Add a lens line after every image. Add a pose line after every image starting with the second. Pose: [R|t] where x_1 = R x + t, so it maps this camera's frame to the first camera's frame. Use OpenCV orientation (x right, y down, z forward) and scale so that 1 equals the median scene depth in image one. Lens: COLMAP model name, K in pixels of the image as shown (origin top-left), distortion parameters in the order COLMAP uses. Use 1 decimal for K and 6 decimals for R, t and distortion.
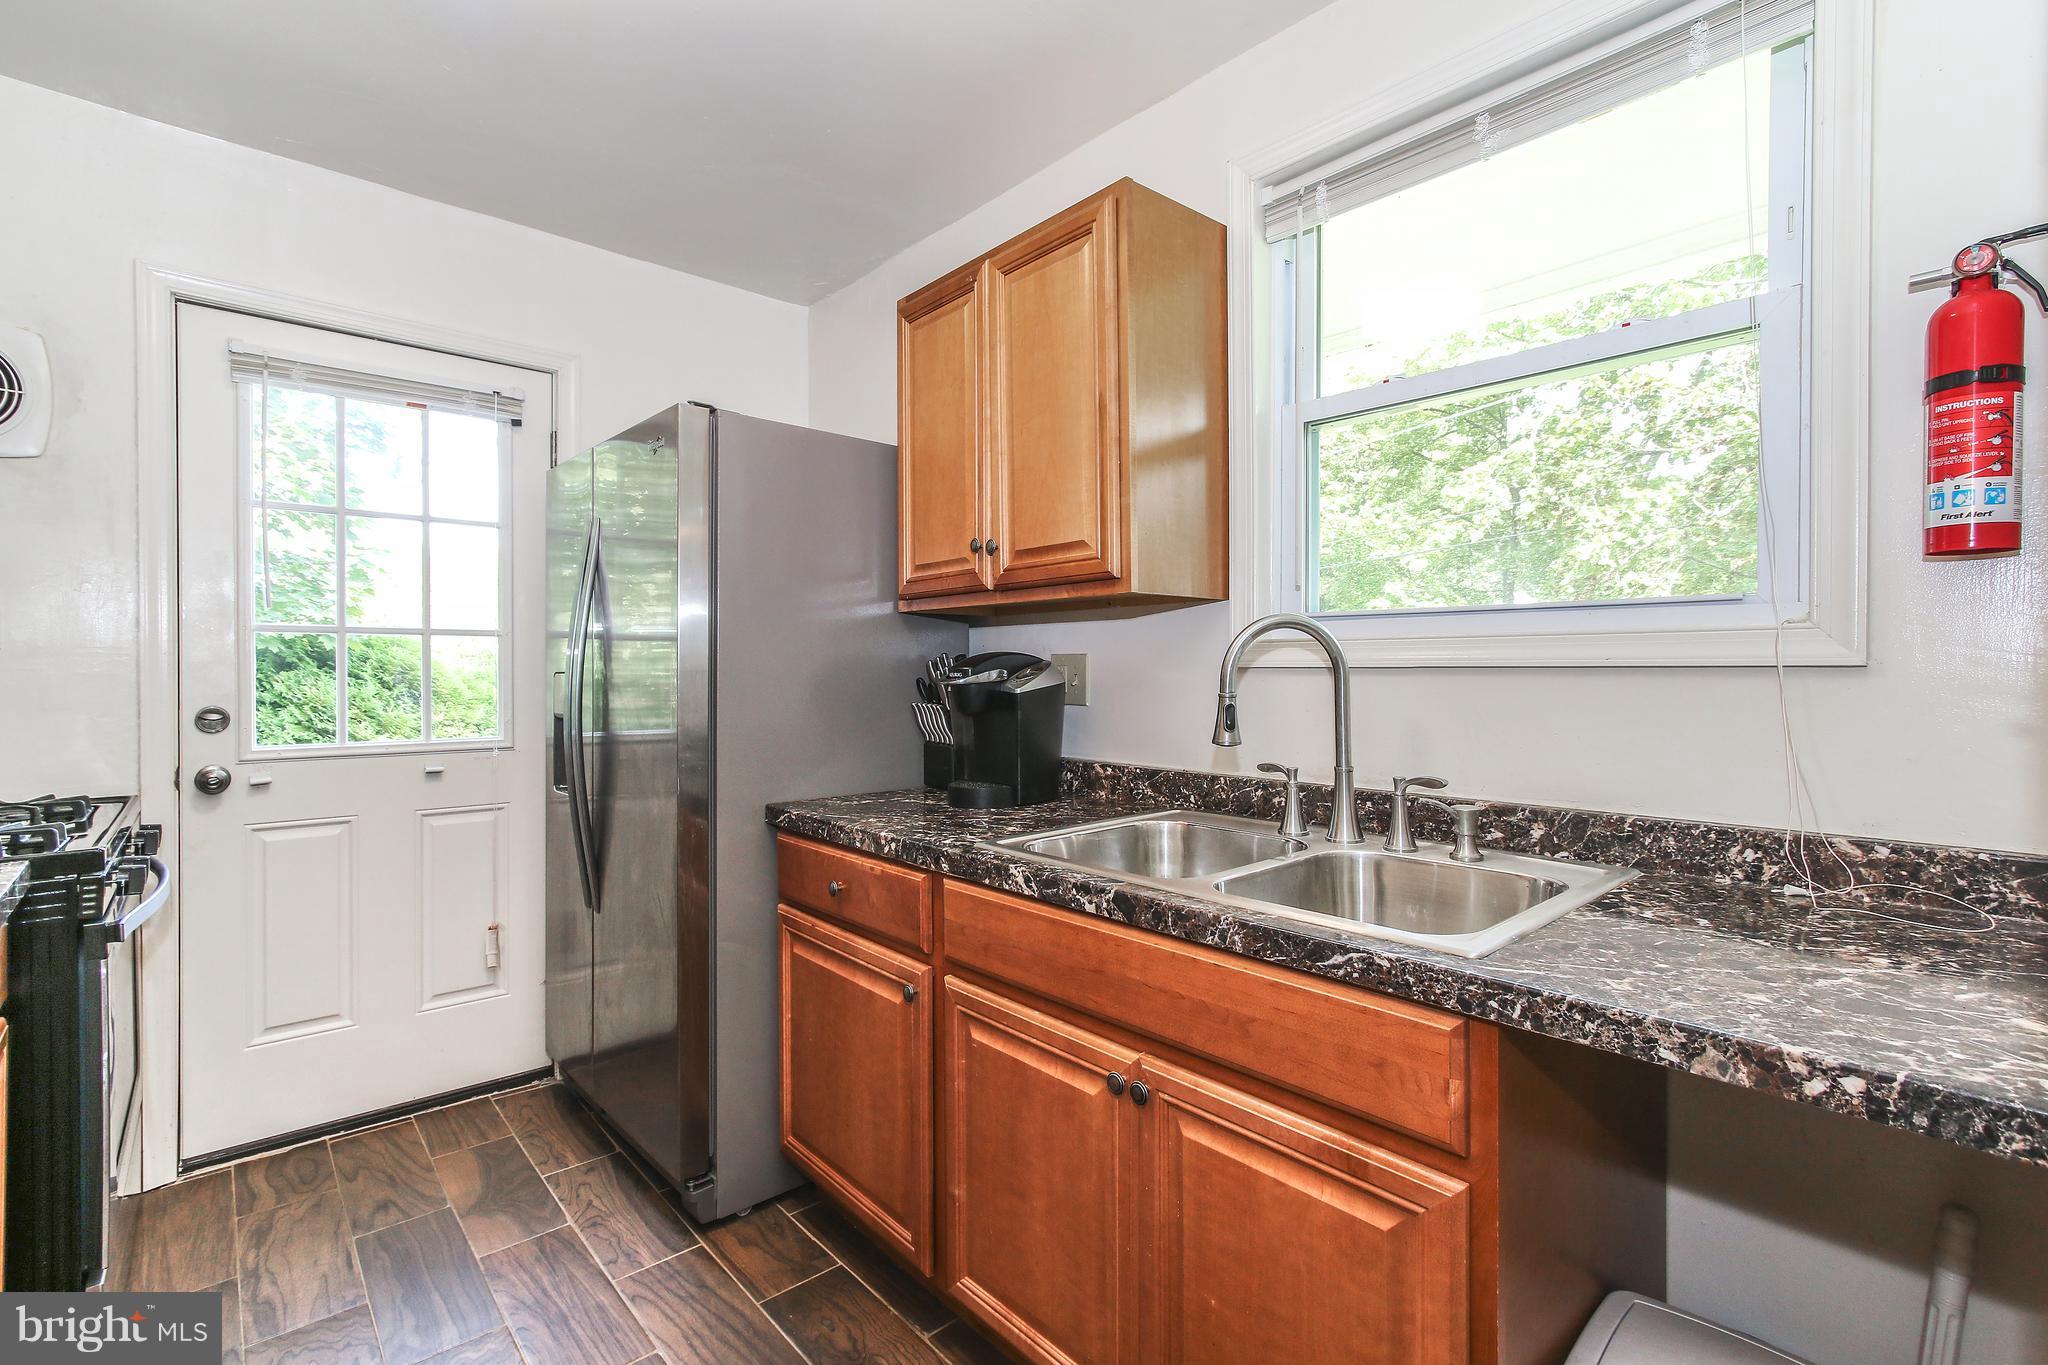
lens RADIAL K [[955.5, 0, 1021.7], [0, 955.5, 664.2], [0, 0, 1]] dist [0.009145, 0.000115]
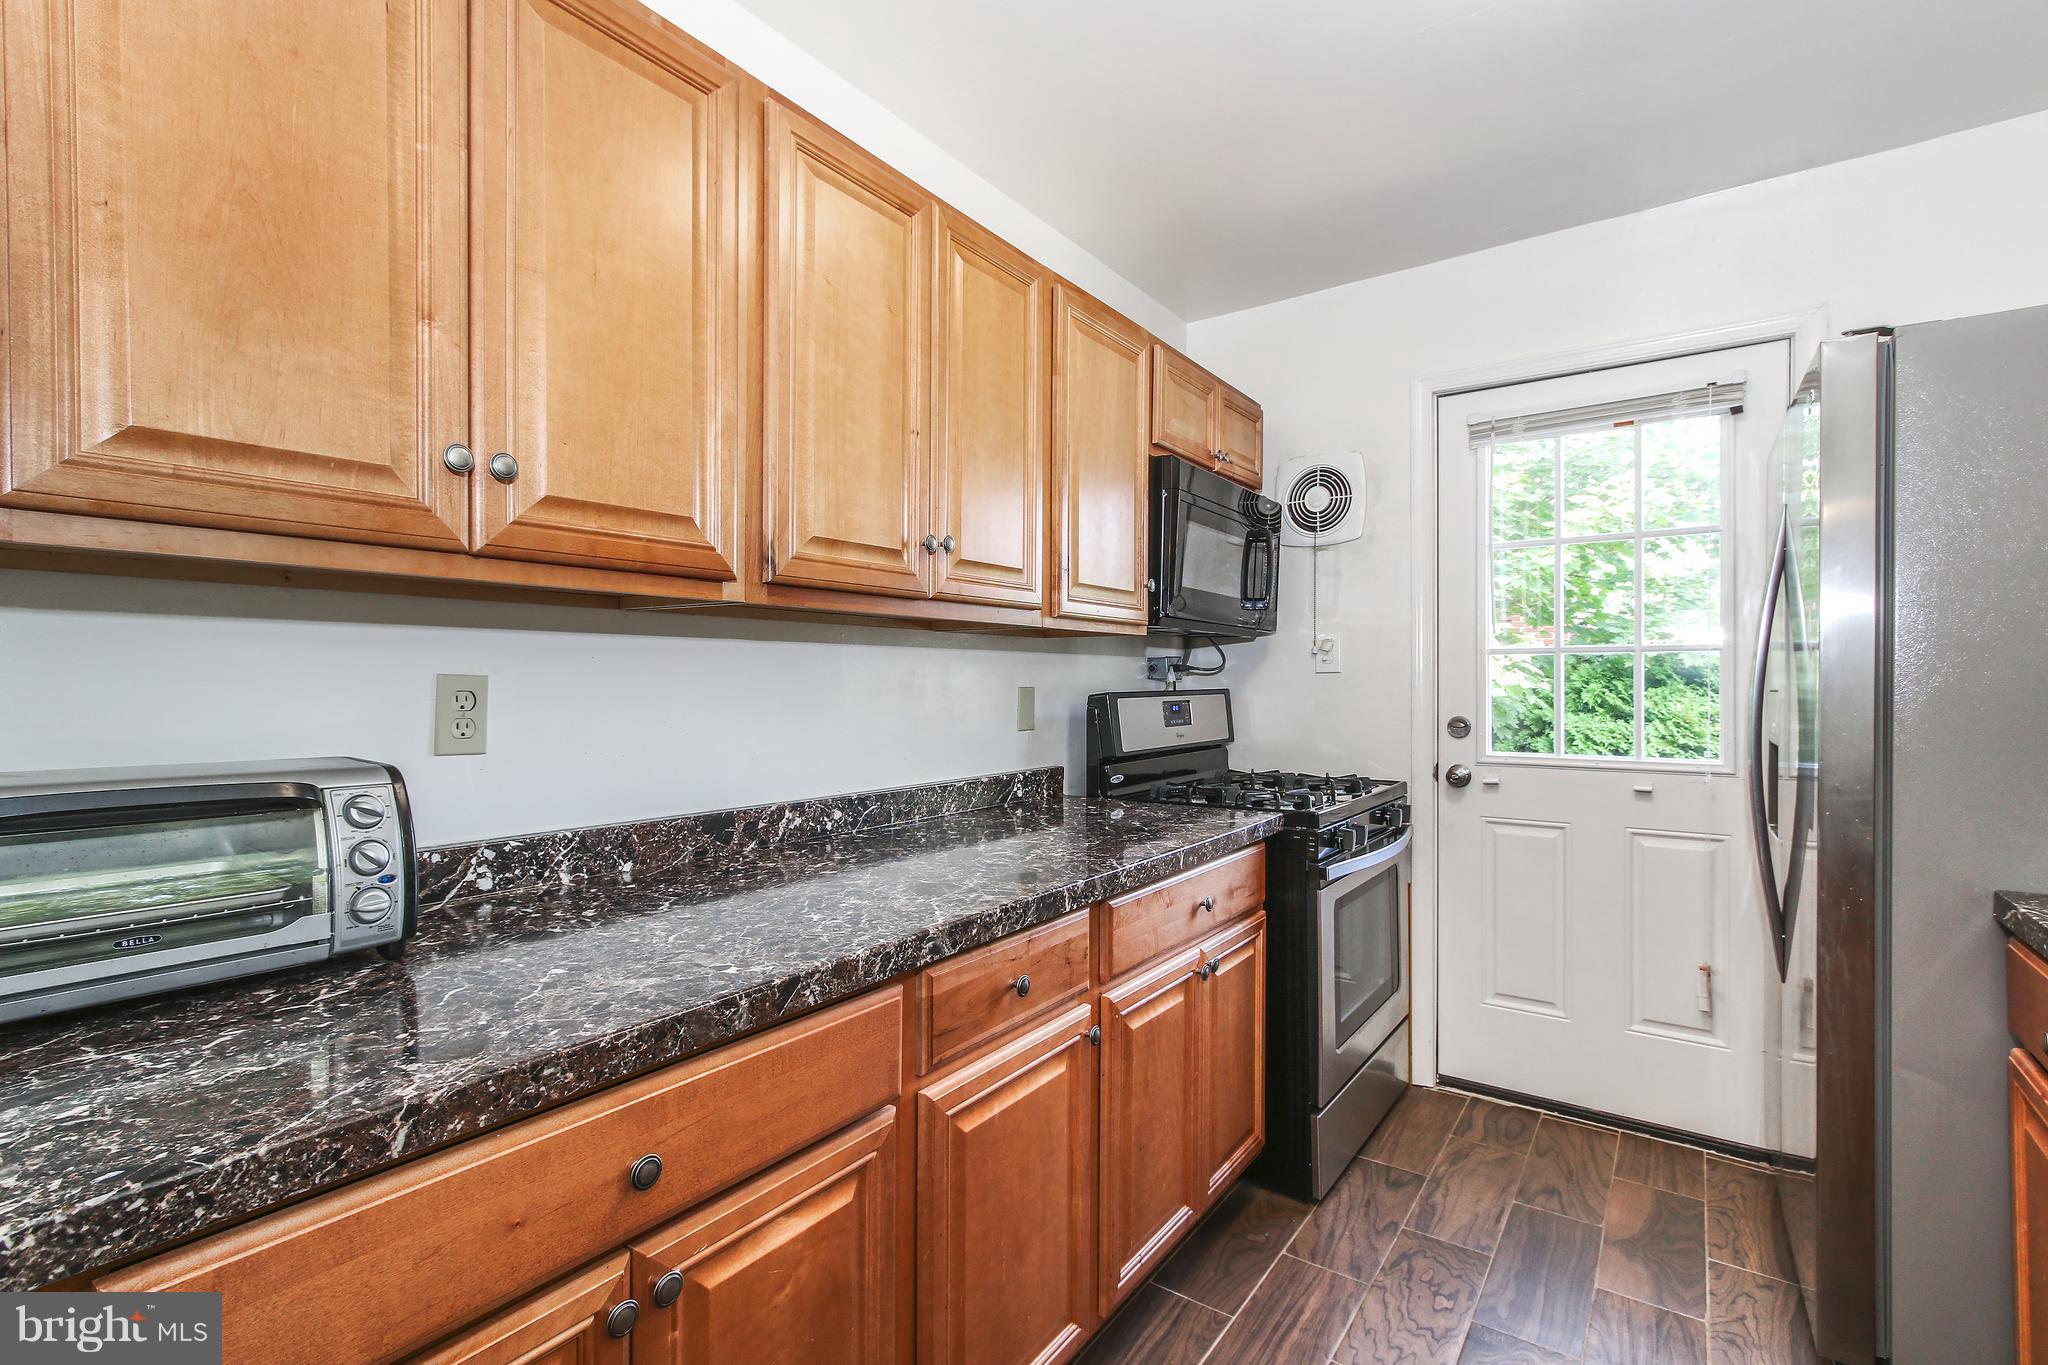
lens RADIAL K [[936.4, 0, 1003.0], [0, 936.4, 678.5], [0, 0, 1]] dist [0.002074, 0.000260]
pose [[0.214240, -0.004477, -0.976771, 0.204986], [0.002422, 0.999989, -0.004052, -0.001231], [0.976778, -0.001497, 0.214249, 0.171971]]
